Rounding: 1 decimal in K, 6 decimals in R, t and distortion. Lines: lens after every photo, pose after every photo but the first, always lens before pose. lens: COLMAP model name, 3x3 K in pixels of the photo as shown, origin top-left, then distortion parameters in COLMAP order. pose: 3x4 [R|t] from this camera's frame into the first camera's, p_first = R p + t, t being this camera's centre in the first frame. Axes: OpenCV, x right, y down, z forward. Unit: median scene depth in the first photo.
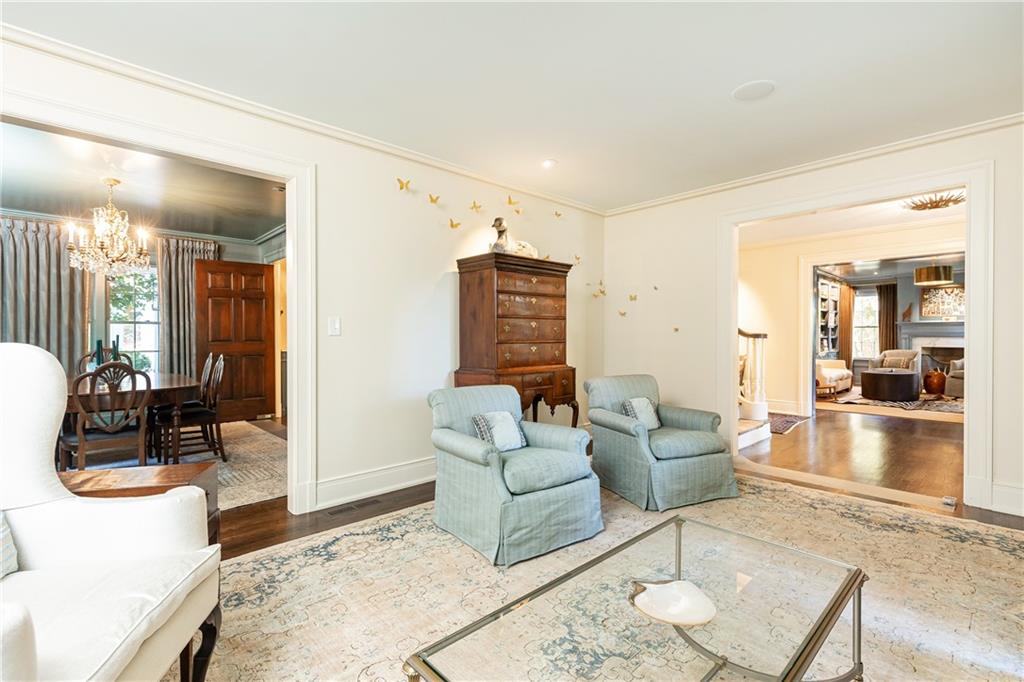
lens RADIAL K [[465.3, 0, 518.0], [0, 465.3, 340.1], [0, 0, 1]] dist [0.005721, 0.000539]
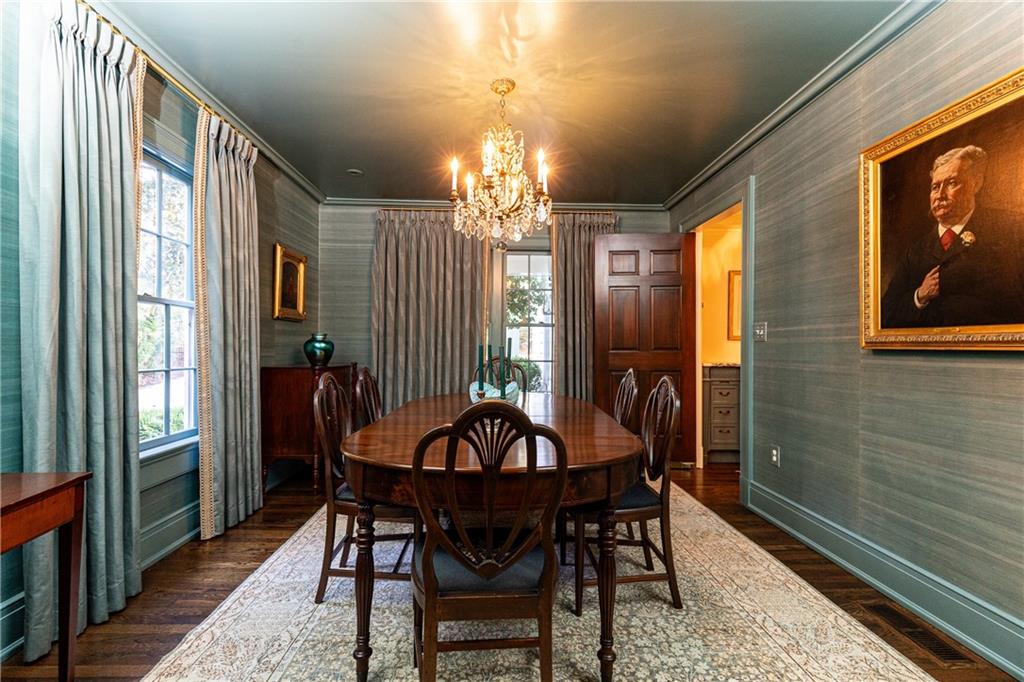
lens RADIAL K [[465.3, 0, 511.1], [0, 465.3, 346.6], [0, 0, 1]] dist [0.005721, 0.000539]
pose [[0.750978, 0.004783, -0.660310, -0.305668], [-0.009170, 0.999953, -0.003186, 0.001716], [0.660264, 0.008448, 0.750986, 0.368078]]
